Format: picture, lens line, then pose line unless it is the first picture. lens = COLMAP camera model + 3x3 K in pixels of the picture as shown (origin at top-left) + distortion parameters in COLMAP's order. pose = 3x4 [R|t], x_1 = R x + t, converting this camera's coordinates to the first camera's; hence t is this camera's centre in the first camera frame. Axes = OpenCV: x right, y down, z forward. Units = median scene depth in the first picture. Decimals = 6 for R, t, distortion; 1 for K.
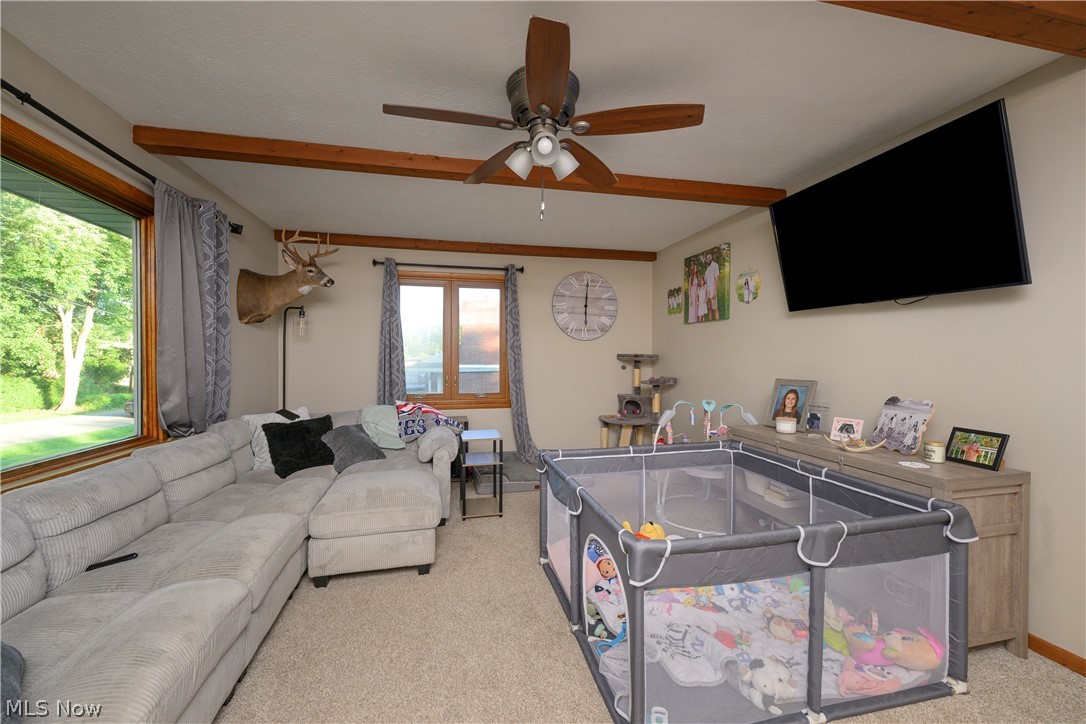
lens RADIAL K [[428.5, 0, 545.3], [0, 428.5, 359.6], [0, 0, 1]] dist [-0.001315, -0.001030]
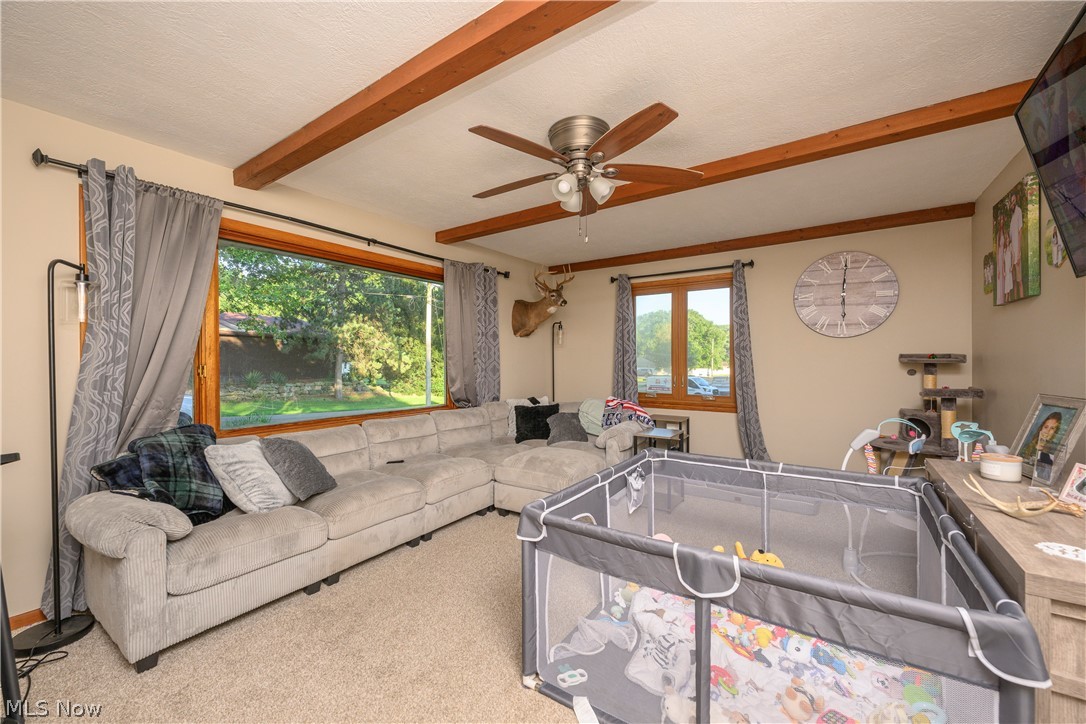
lens RADIAL K [[428.5, 0, 541.2], [0, 428.5, 361.5], [0, 0, 1]] dist [-0.001315, -0.001030]
pose [[0.674230, -0.000357, -0.738522, 0.375158], [0.000307, 1.000000, -0.000203, -0.000278], [0.738522, -0.000090, 0.674230, 0.058950]]
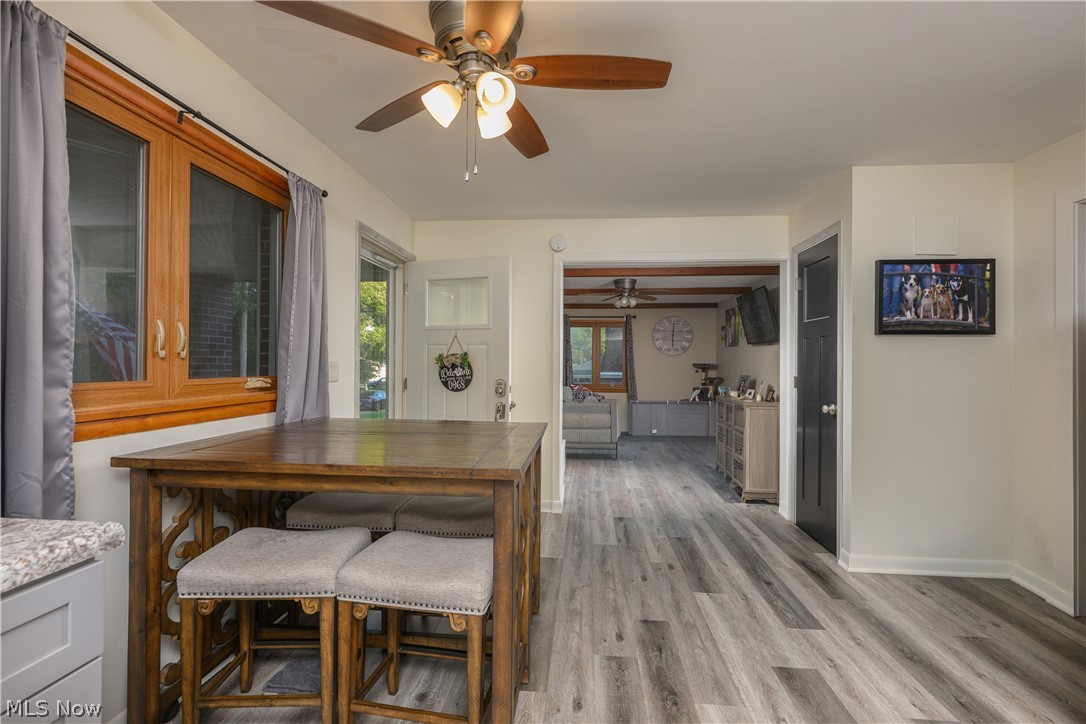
lens RADIAL K [[470.1, 0, 535.0], [0, 470.1, 363.1], [0, 0, 1]] dist [-0.002888, -0.000302]
pose [[0.940688, 0.006827, -0.339205, 0.267693], [-0.010798, 0.999893, -0.009820, 0.013588], [0.339102, 0.012900, 0.940661, -1.217165]]
